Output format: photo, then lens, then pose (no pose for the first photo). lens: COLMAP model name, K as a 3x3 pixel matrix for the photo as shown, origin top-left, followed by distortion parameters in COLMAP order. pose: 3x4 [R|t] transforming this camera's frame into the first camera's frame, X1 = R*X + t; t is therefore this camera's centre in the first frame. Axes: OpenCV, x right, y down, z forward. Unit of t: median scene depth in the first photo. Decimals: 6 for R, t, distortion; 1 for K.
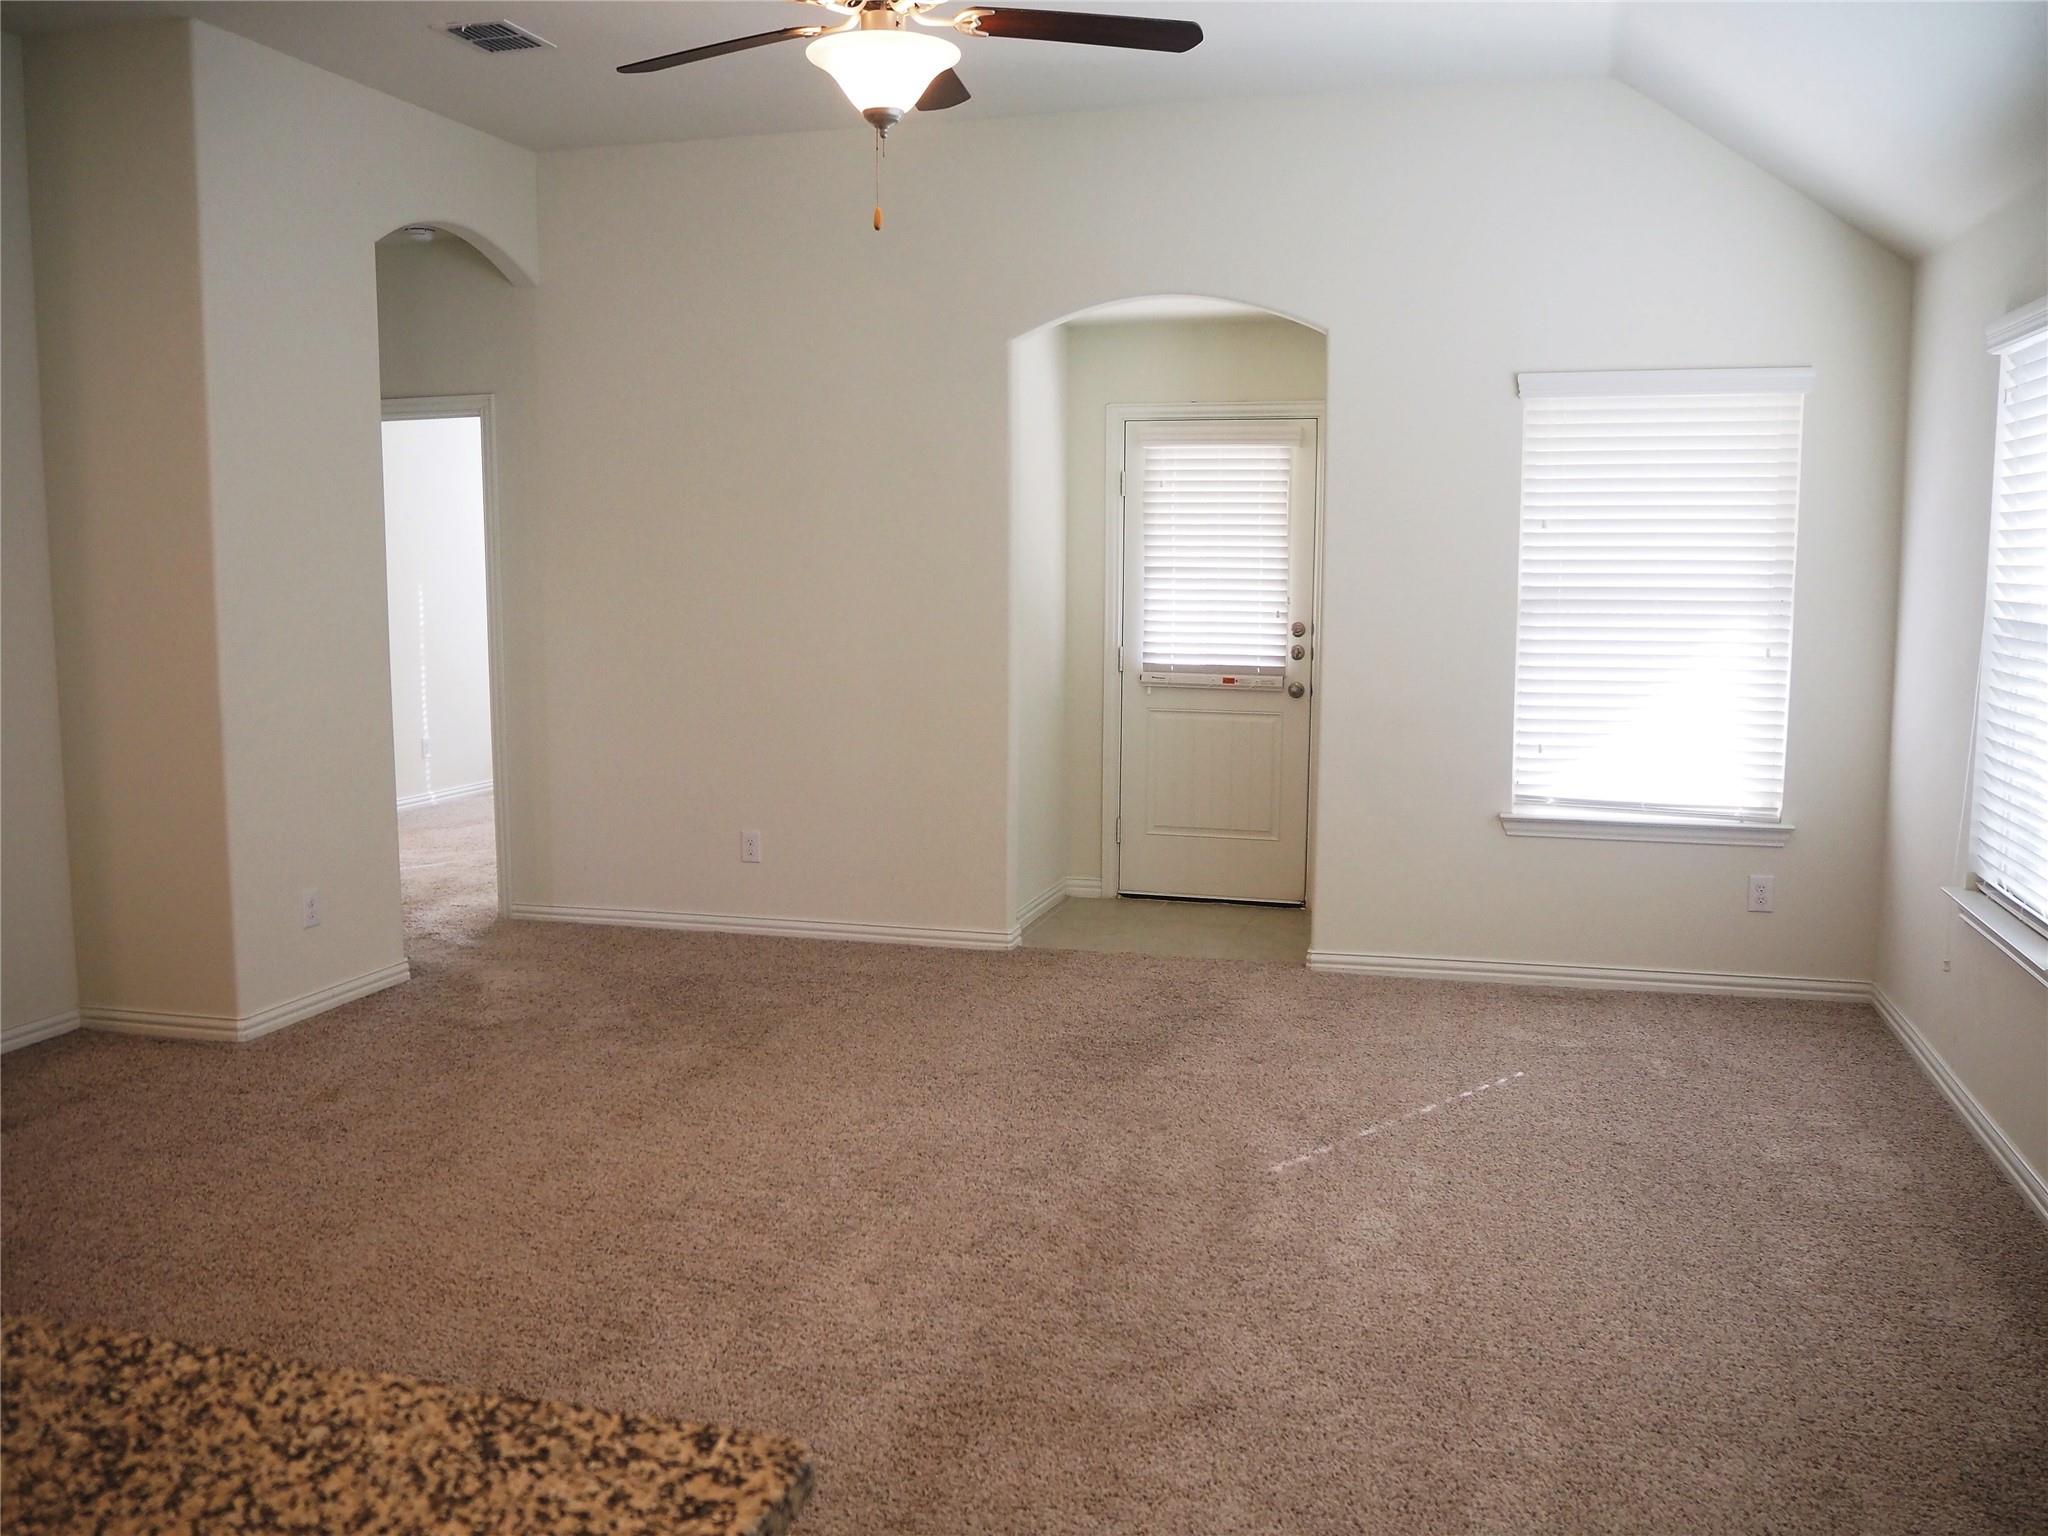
lens RADIAL K [[1715.1, 0, 1037.5], [0, 1715.1, 768.5], [0, 0, 1]] dist [-0.059522, 0.024838]
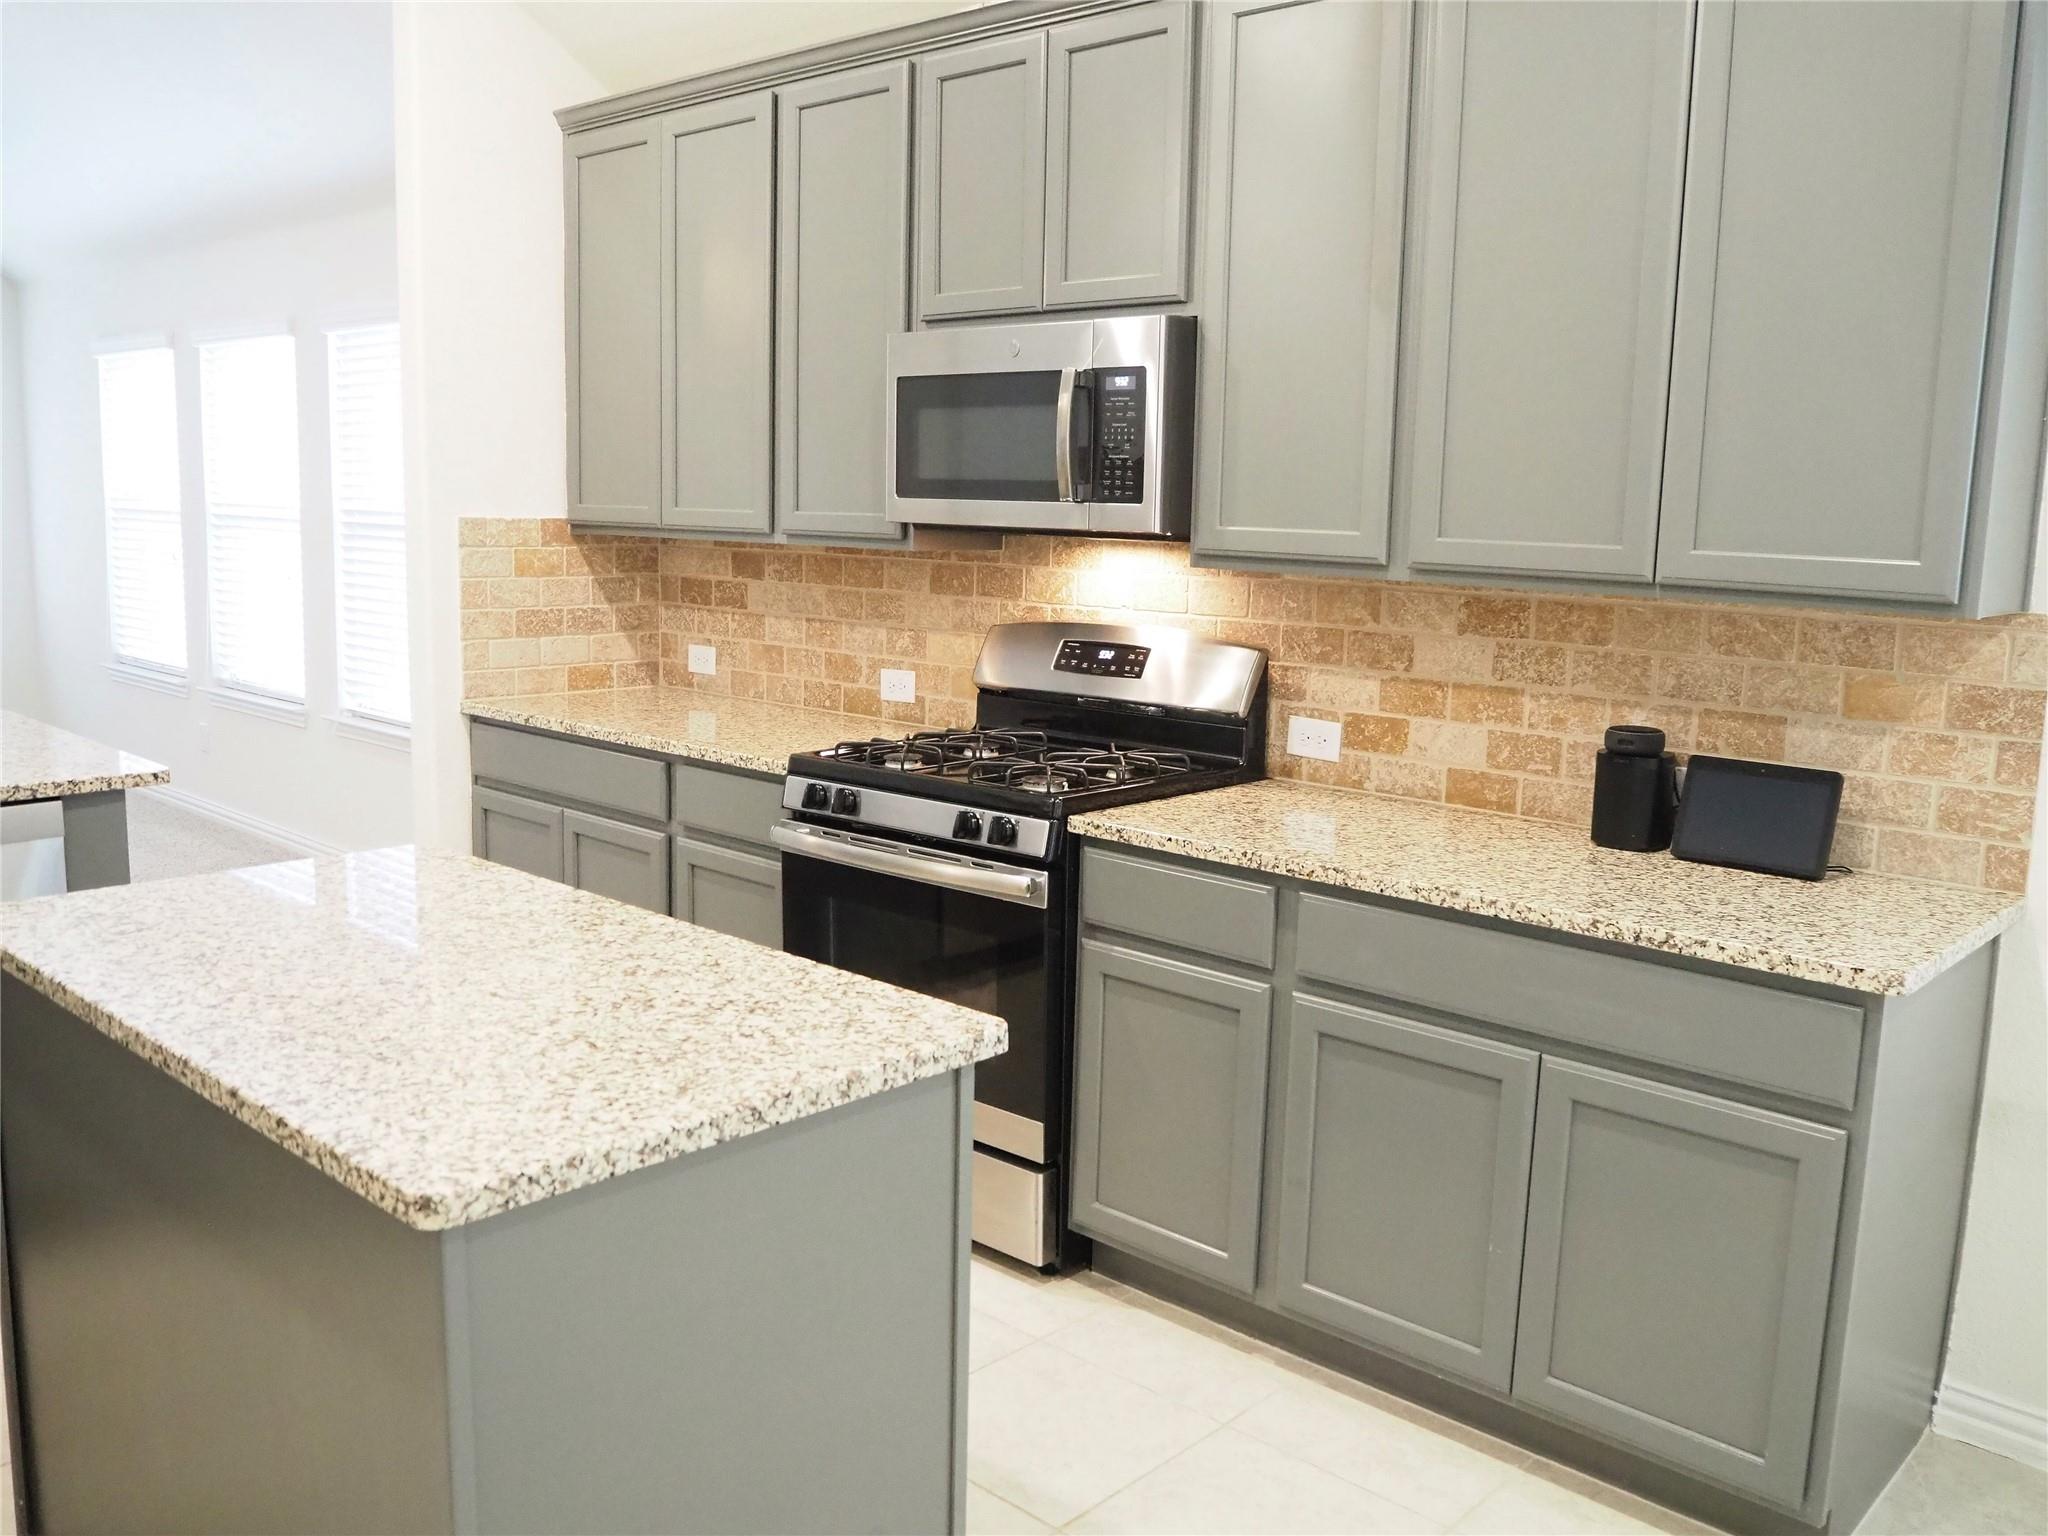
lens RADIAL K [[1715.1, 0, 1026.1], [0, 1715.1, 770.4], [0, 0, 1]] dist [-0.059522, 0.024838]
pose [[0.460098, -0.127647, 0.878645, -0.577091], [0.083271, 0.991453, 0.100431, 0.087224], [-0.883955, 0.026958, 0.466795, -0.660791]]
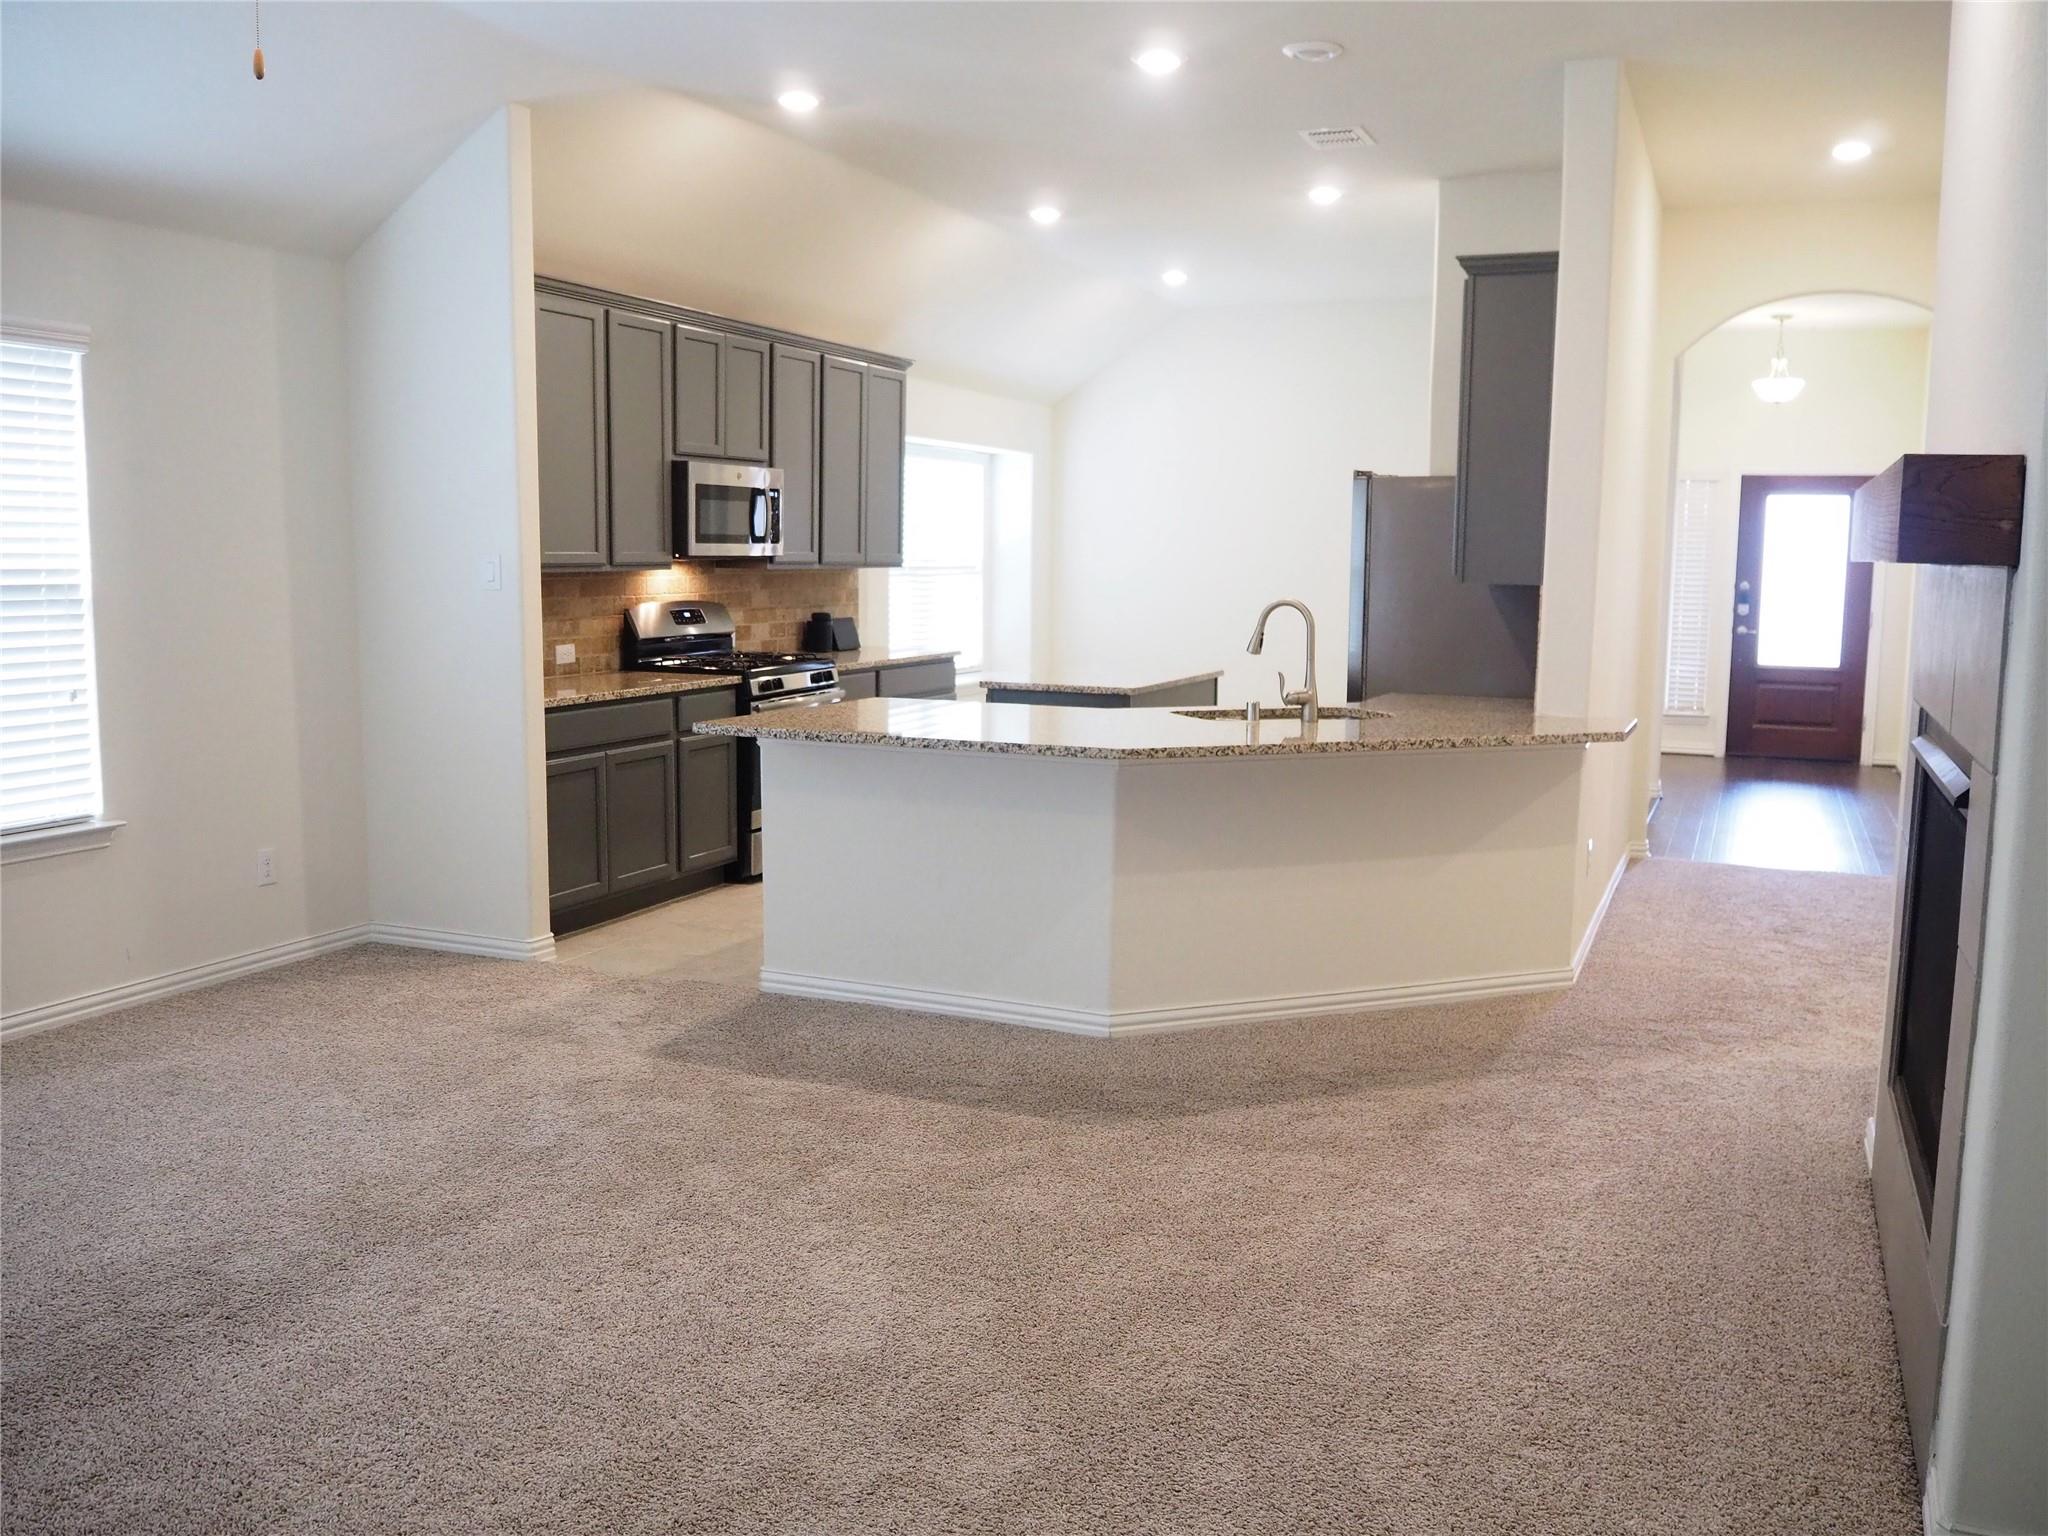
lens RADIAL K [[1715.1, 0, 1020.3], [0, 1715.1, 773.8], [0, 0, 1]] dist [-0.059522, 0.024838]
pose [[-0.990650, -0.030591, 0.132956, -0.403397], [0.003814, 0.967946, 0.251131, -0.157139], [-0.136376, 0.249289, -0.958779, 1.321633]]
